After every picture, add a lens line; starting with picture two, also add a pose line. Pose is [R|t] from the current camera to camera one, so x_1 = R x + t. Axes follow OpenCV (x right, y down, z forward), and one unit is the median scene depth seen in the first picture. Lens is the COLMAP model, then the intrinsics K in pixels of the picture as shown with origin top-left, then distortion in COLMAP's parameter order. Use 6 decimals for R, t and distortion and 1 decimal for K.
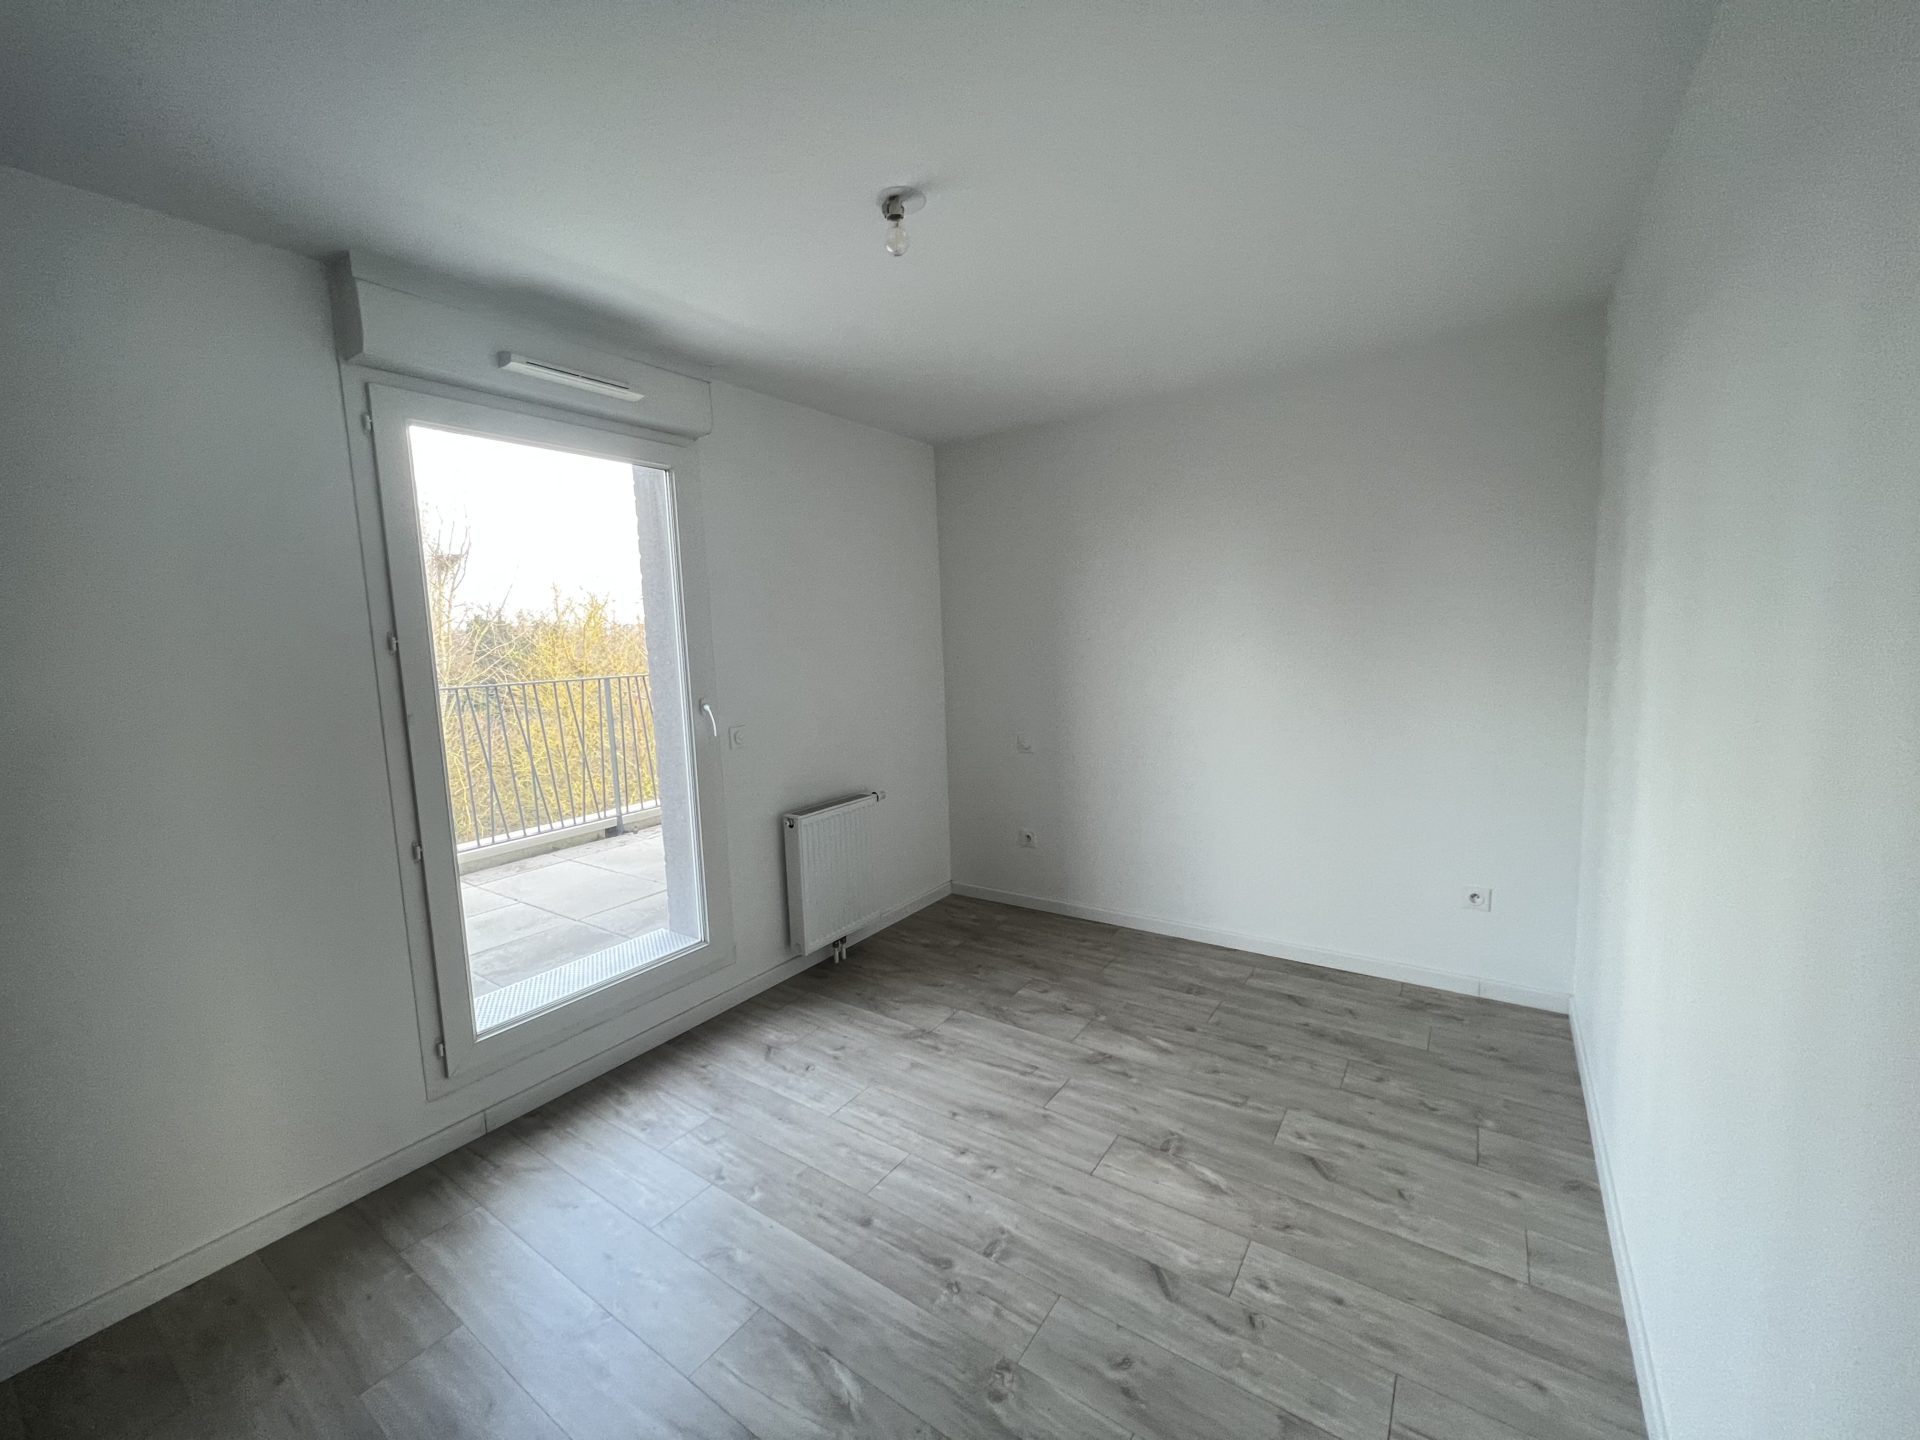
lens RADIAL K [[767.3, 0, 956.2], [0, 767.3, 721.9], [0, 0, 1]] dist [-0.000609, 0.000915]
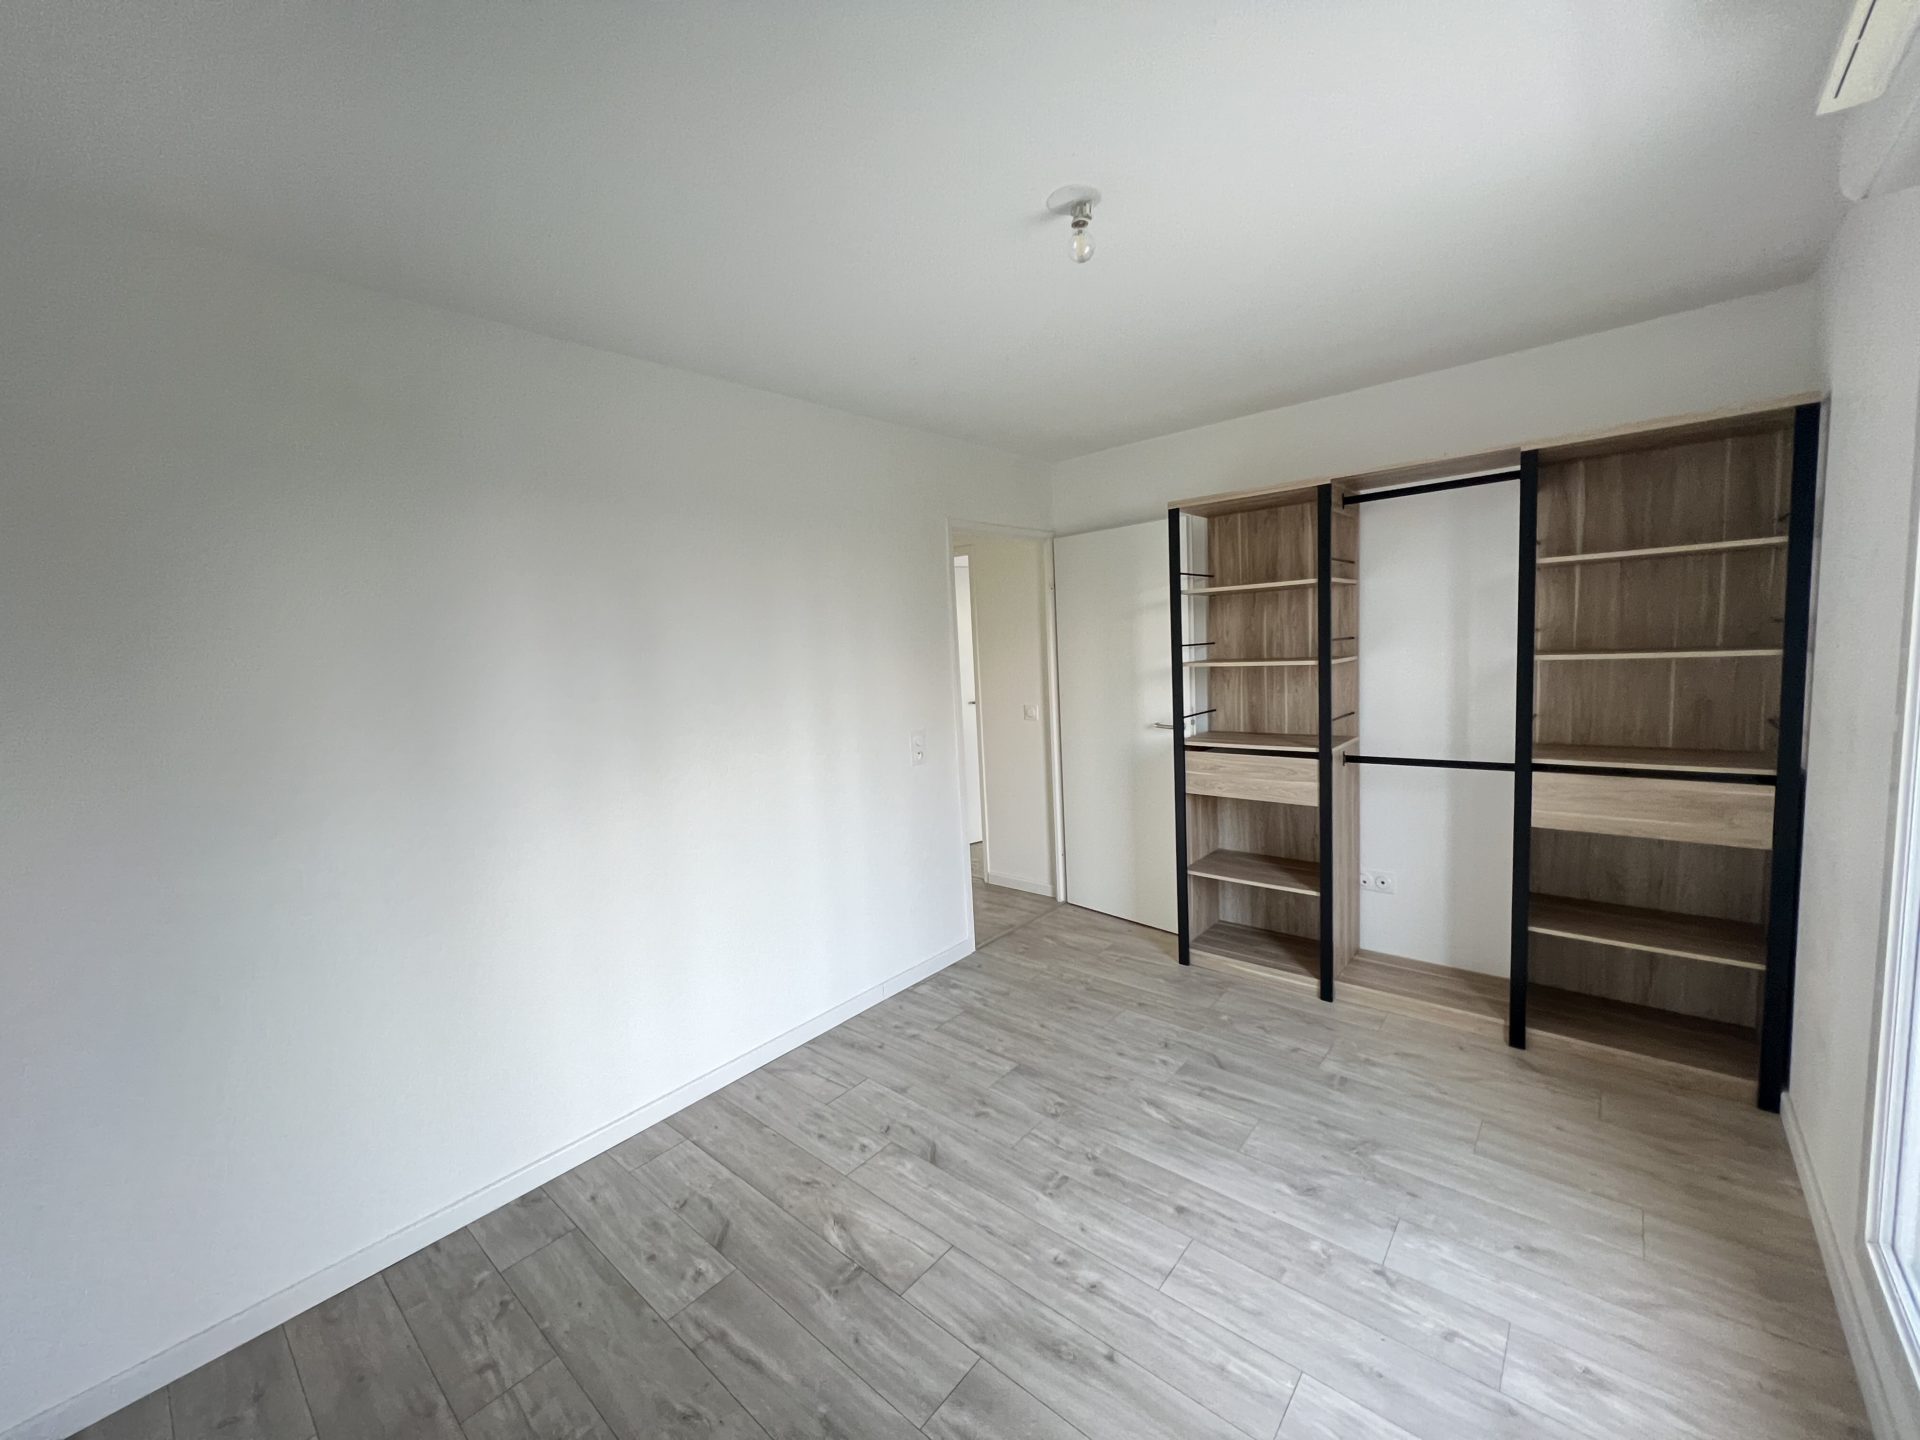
lens RADIAL K [[767.3, 0, 956.6], [0, 767.3, 715.0], [0, 0, 1]] dist [-0.000609, 0.000915]
pose [[-0.990001, 0.078636, 0.117112, 0.009630], [0.102186, 0.972111, 0.211090, -0.249212], [-0.097247, 0.220947, -0.970426, 1.827742]]
